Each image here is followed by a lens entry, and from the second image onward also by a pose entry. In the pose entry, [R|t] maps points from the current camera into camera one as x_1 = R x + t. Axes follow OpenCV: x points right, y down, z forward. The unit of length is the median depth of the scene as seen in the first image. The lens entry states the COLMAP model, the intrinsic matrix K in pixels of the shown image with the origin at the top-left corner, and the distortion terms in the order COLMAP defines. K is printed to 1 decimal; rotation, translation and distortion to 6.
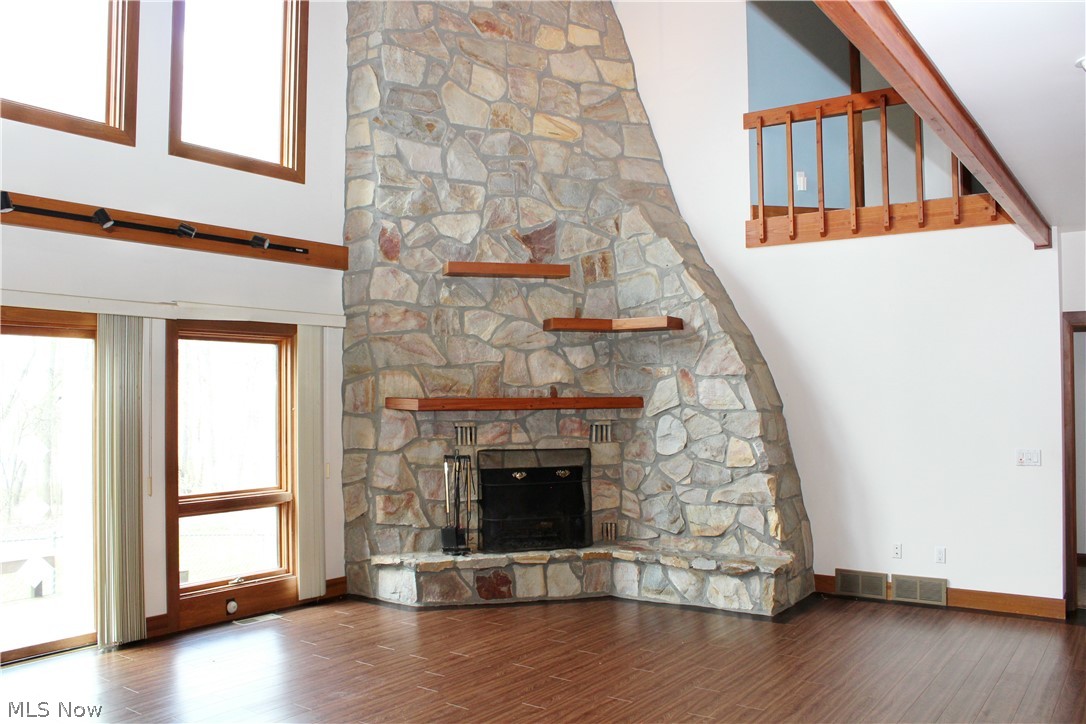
lens RADIAL K [[904.3, 0, 537.6], [0, 904.3, 372.5], [0, 0, 1]] dist [-0.164471, 0.137522]
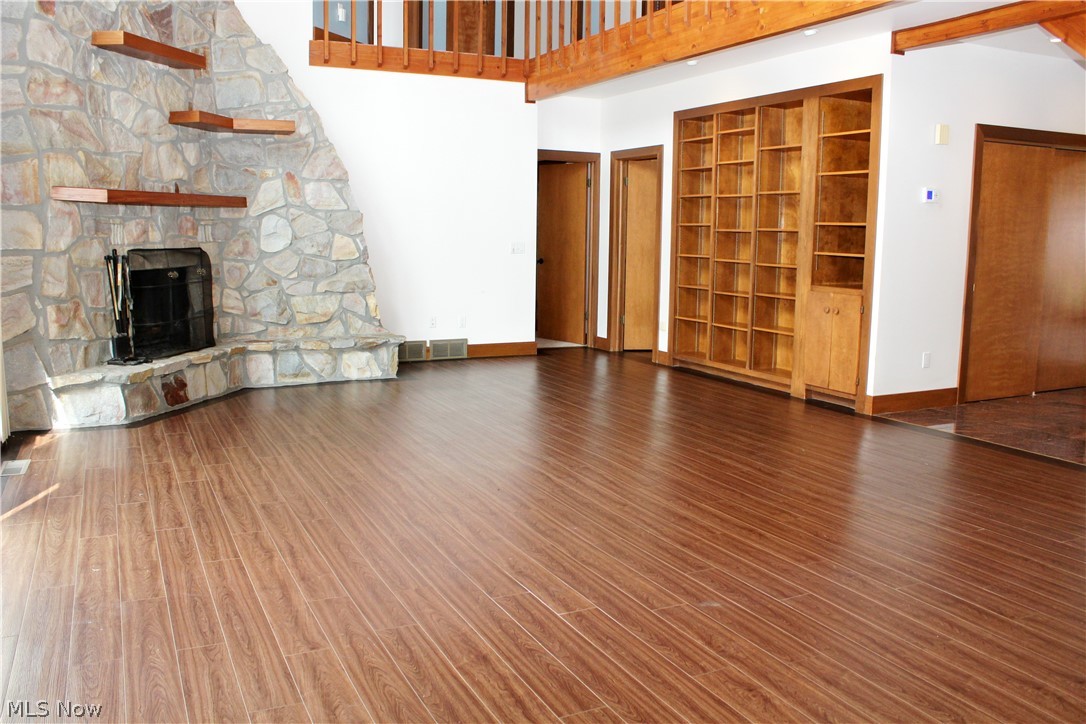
lens RADIAL K [[904.3, 0, 538.4], [0, 904.3, 372.4], [0, 0, 1]] dist [-0.164471, 0.137522]
pose [[0.473206, -0.126390, 0.871838, -0.667223], [-0.038003, 0.985805, 0.163538, 0.048796], [-0.880132, -0.110520, 0.461685, 0.221577]]
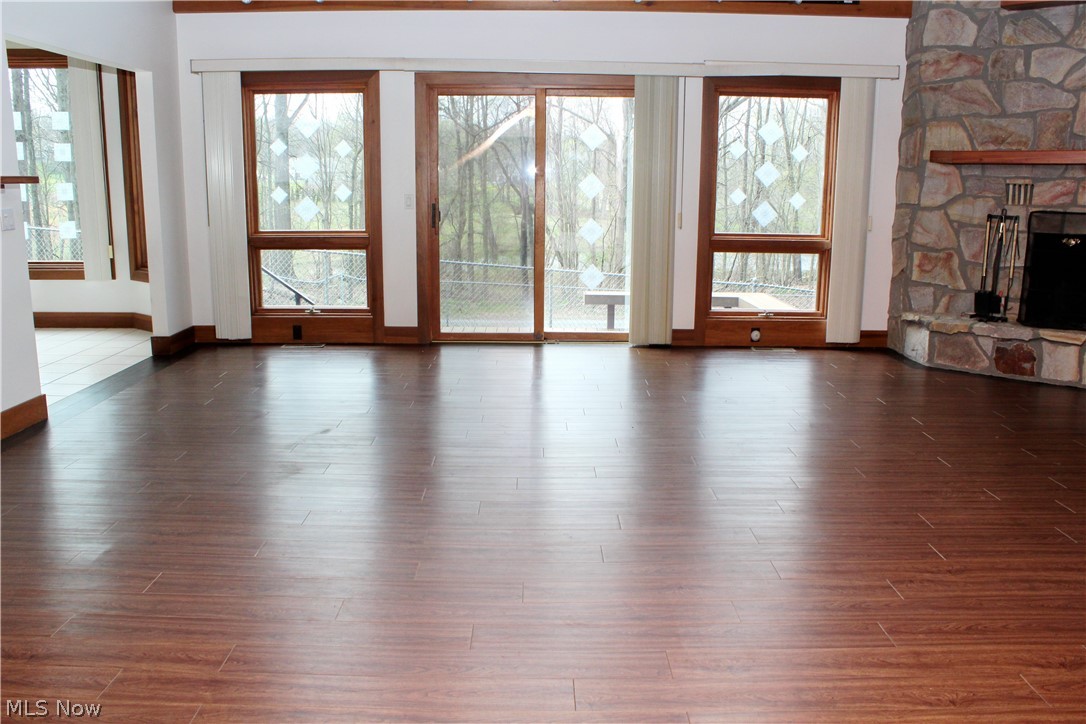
lens RADIAL K [[904.3, 0, 527.7], [0, 904.3, 370.0], [0, 0, 1]] dist [-0.164471, 0.137522]
pose [[0.582835, 0.175073, -0.793507, 0.359260], [0.013475, 0.974298, 0.224859, 0.040479], [0.812479, -0.141749, 0.565496, 0.088646]]
